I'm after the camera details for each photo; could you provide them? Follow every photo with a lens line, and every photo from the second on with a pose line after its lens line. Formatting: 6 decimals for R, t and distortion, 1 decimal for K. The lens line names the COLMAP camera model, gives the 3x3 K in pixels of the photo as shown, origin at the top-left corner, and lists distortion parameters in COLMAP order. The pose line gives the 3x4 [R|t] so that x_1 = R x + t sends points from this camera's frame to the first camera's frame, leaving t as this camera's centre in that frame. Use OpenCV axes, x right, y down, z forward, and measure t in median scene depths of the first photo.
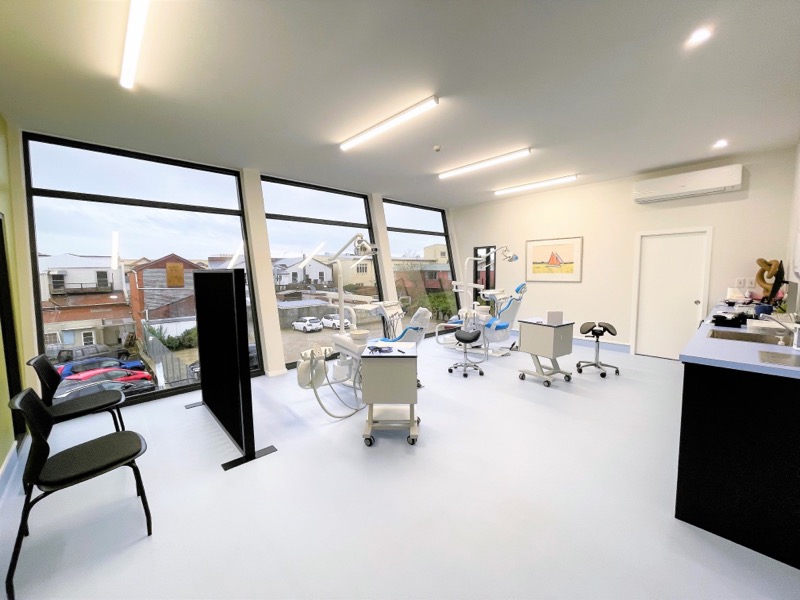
lens RADIAL K [[320.5, 0, 398.6], [0, 320.5, 294.2], [0, 0, 1]] dist [-0.011601, -0.000239]
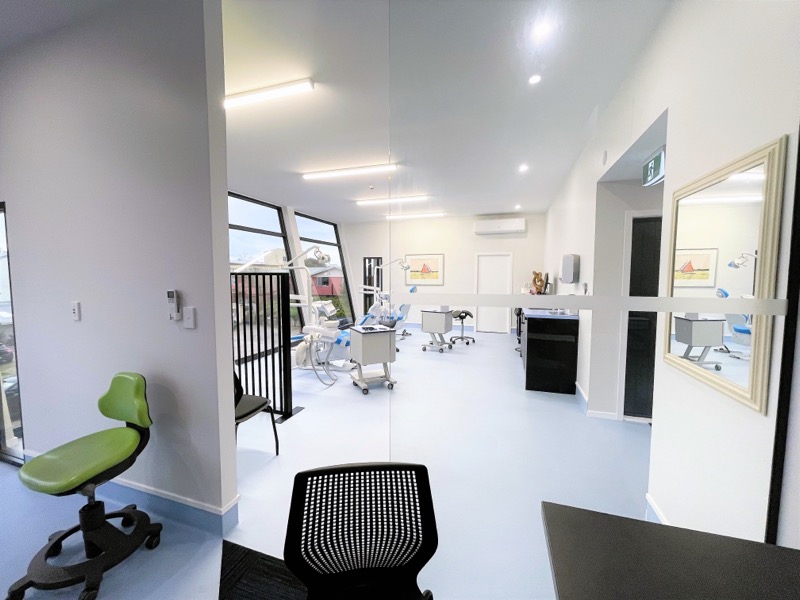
lens RADIAL K [[320.5, 0, 398.6], [0, 320.5, 294.2], [0, 0, 1]] dist [-0.011601, -0.000239]
pose [[0.878943, -0.015018, 0.476691, -0.398201], [0.024030, 0.999629, -0.012816, 0.022237], [-0.476321, 0.022719, 0.878978, -0.231517]]
